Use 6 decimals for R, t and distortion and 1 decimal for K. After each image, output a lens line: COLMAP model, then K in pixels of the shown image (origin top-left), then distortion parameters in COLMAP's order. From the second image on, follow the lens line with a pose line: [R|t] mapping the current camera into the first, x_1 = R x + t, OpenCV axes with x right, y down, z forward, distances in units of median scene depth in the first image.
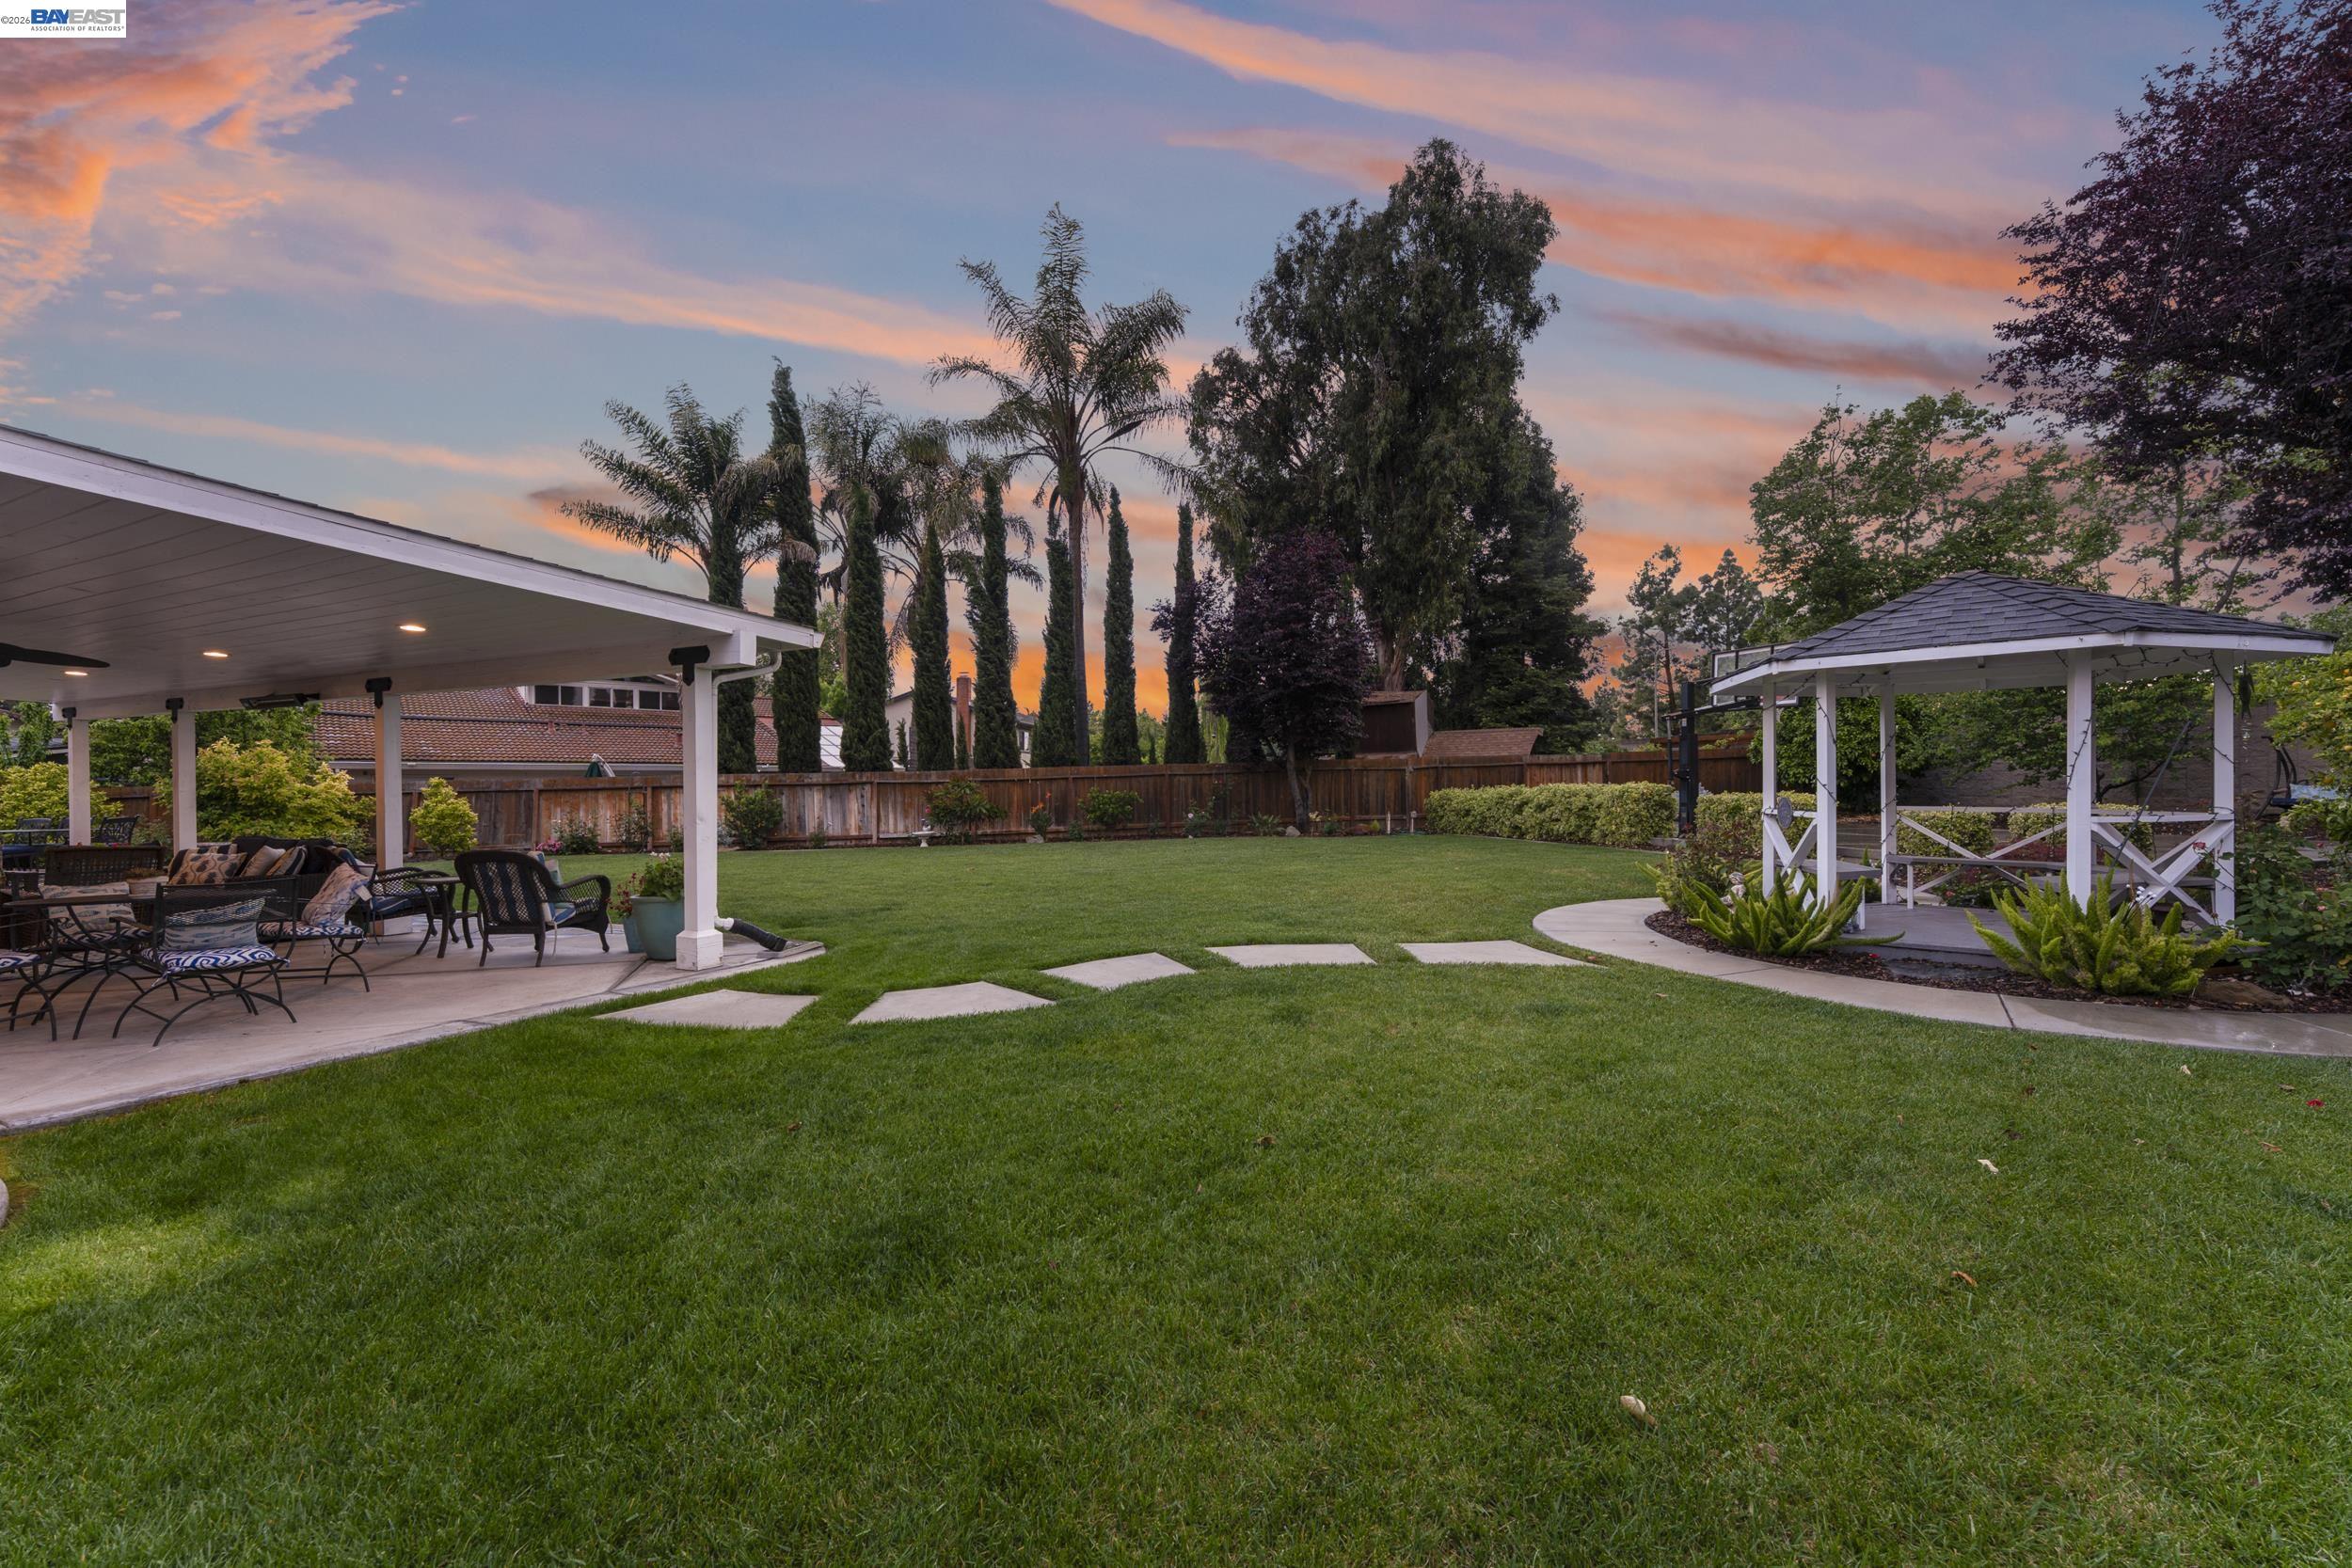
lens RADIAL K [[927.6, 0, 1176.6], [0, 927.6, 793.9], [0, 0, 1]] dist [-0.001909, -0.000470]
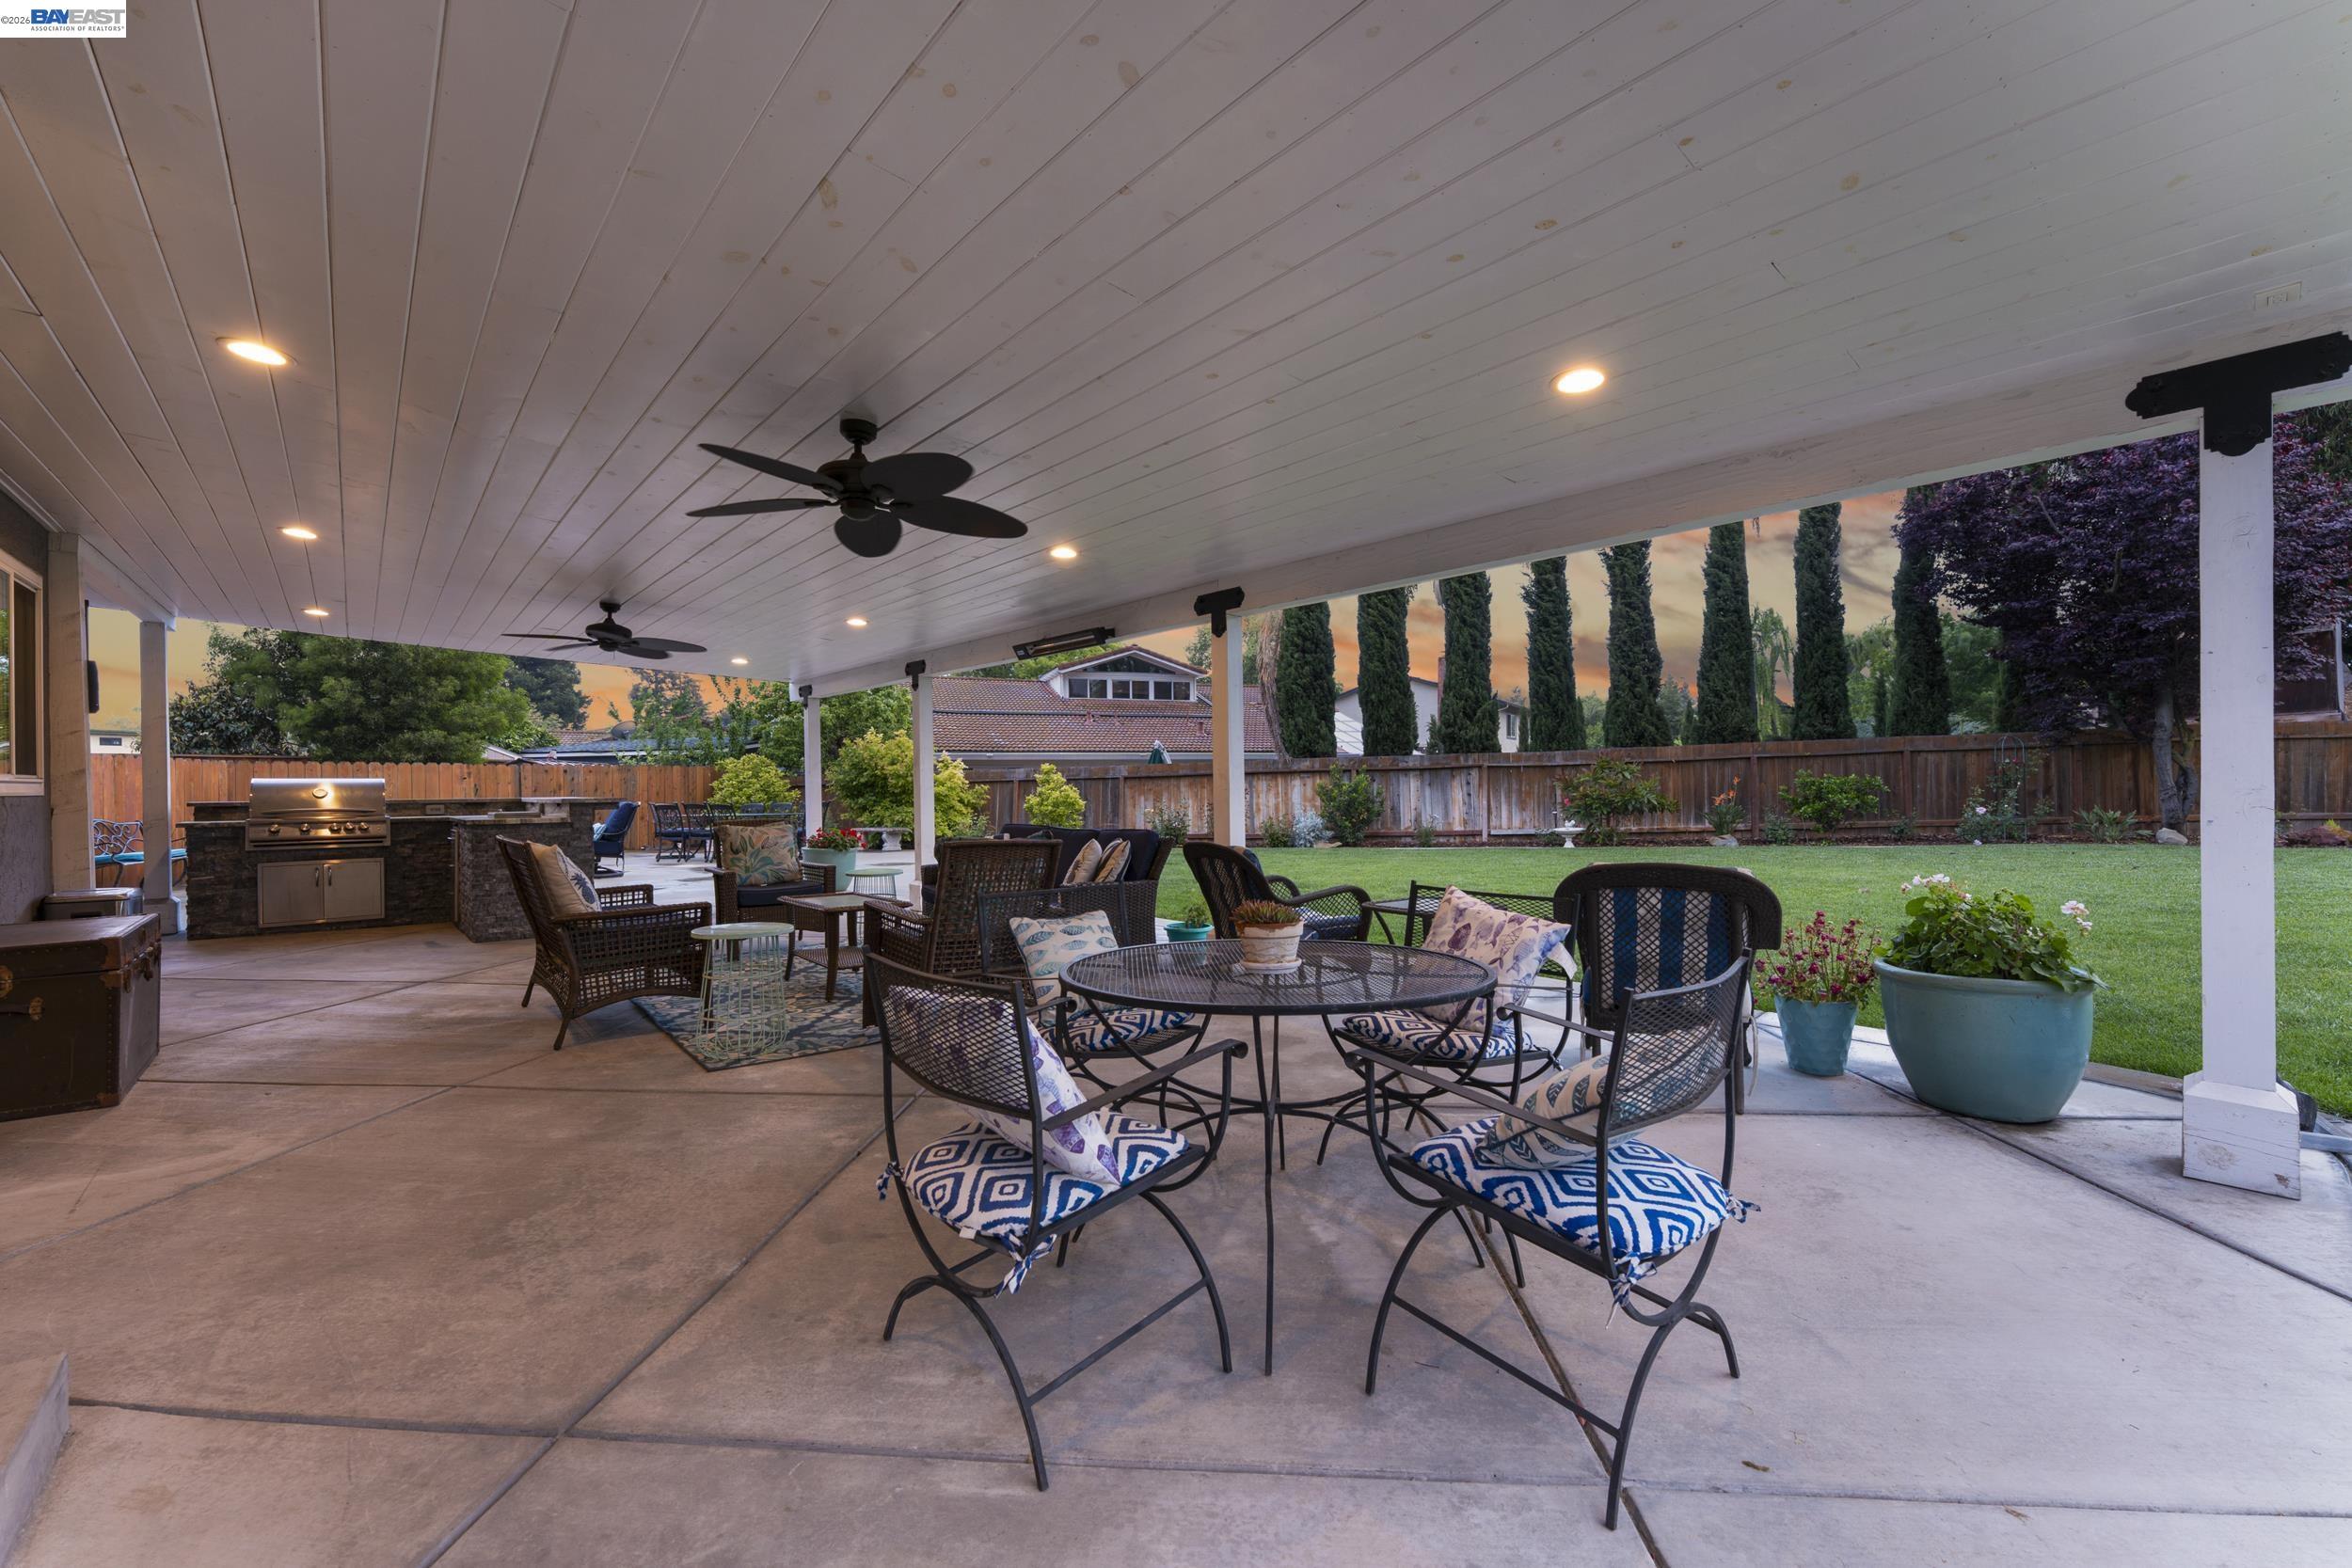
lens RADIAL K [[927.6, 0, 1175.1], [0, 927.6, 789.1], [0, 0, 1]] dist [-0.001909, -0.000470]
pose [[0.913364, -0.000828, -0.407143, -0.244460], [0.001647, 0.999997, 0.001660, 0.005926], [0.407140, -0.002187, 0.913363, 0.150343]]
